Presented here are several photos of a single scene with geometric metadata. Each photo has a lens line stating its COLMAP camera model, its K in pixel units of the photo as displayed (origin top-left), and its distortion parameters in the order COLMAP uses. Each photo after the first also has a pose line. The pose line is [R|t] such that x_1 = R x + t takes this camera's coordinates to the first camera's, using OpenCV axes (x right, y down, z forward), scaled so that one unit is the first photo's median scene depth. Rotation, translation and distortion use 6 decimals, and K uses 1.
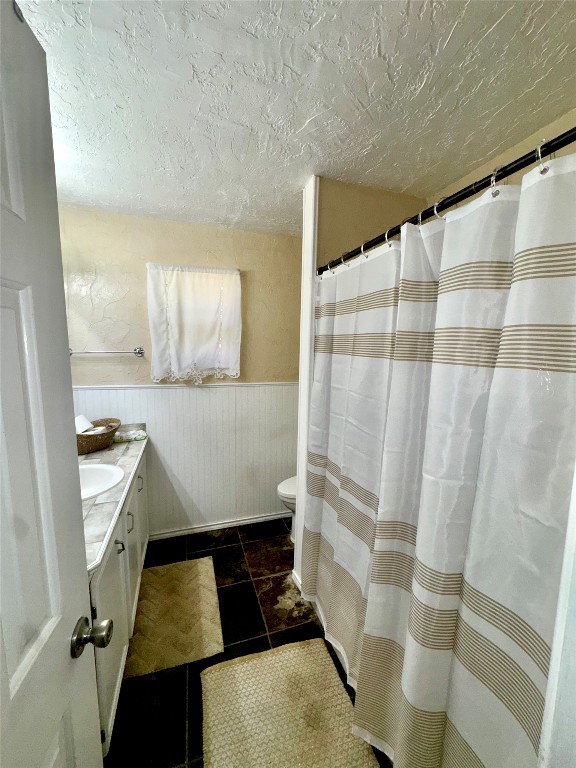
lens RADIAL K [[306.6, 0, 289.0], [0, 306.6, 382.8], [0, 0, 1]] dist [-0.003200, 0.000436]
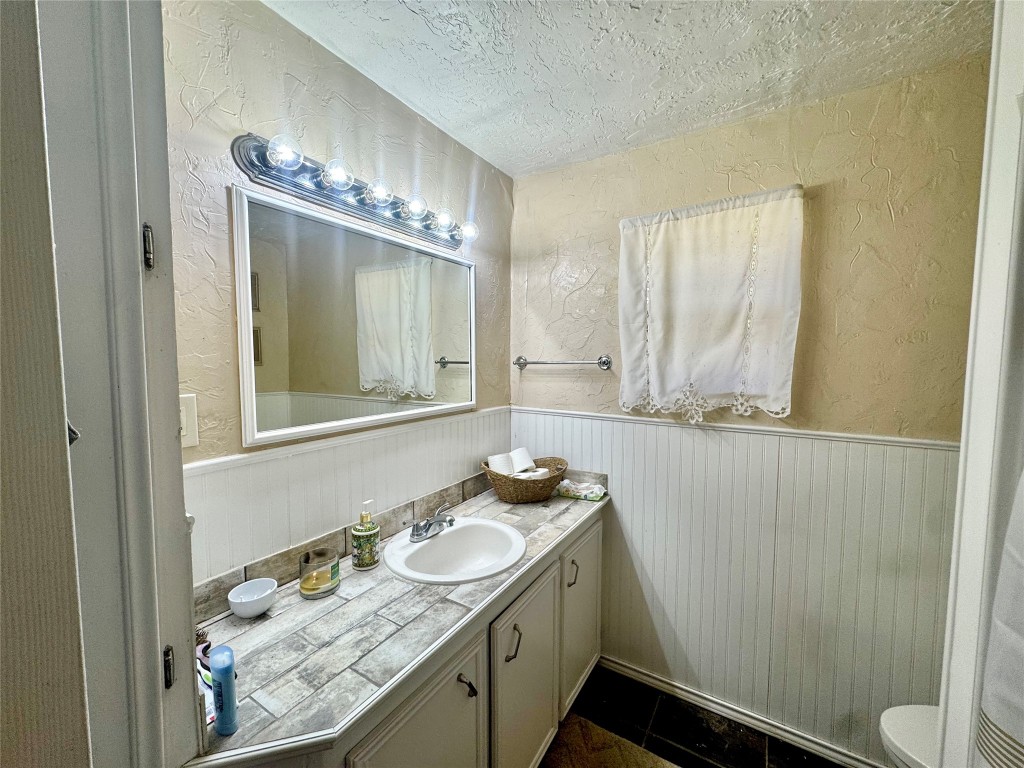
lens RADIAL K [[408.8, 0, 511.6], [0, 408.8, 382.5], [0, 0, 1]] dist [-0.003200, 0.000436]
pose [[0.631182, 0.034487, -0.774868, 0.052841], [-0.081641, 0.996416, -0.022155, -0.023665], [0.771326, 0.077245, 0.631735, 0.308377]]
